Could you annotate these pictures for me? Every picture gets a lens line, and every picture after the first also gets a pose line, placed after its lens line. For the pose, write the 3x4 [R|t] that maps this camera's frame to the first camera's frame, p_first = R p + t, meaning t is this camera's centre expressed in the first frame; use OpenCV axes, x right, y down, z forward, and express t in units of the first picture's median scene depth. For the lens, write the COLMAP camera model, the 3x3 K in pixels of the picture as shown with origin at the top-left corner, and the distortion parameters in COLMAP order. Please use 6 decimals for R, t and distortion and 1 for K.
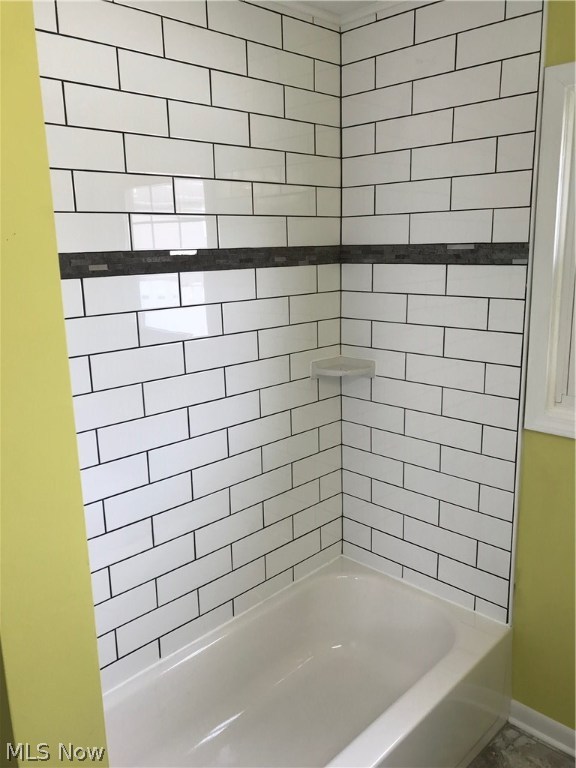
lens RADIAL K [[634.1, 0, 291.7], [0, 634.1, 384.6], [0, 0, 1]] dist [0.039941, -0.022214]
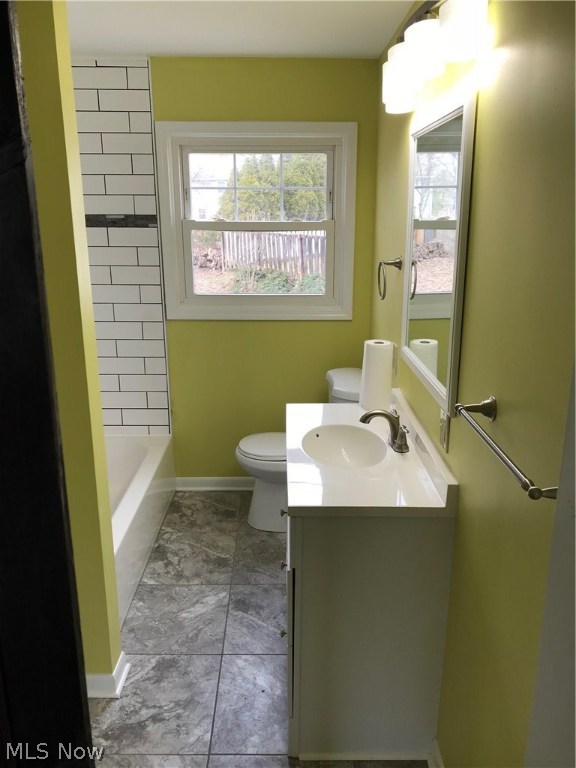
lens RADIAL K [[634.1, 0, 288.2], [0, 634.1, 383.1], [0, 0, 1]] dist [0.039941, -0.022214]
pose [[0.729728, -0.161020, 0.664507, -0.578509], [0.135943, 0.986639, 0.089792, 0.125670], [-0.670087, 0.024812, 0.741868, -0.531854]]
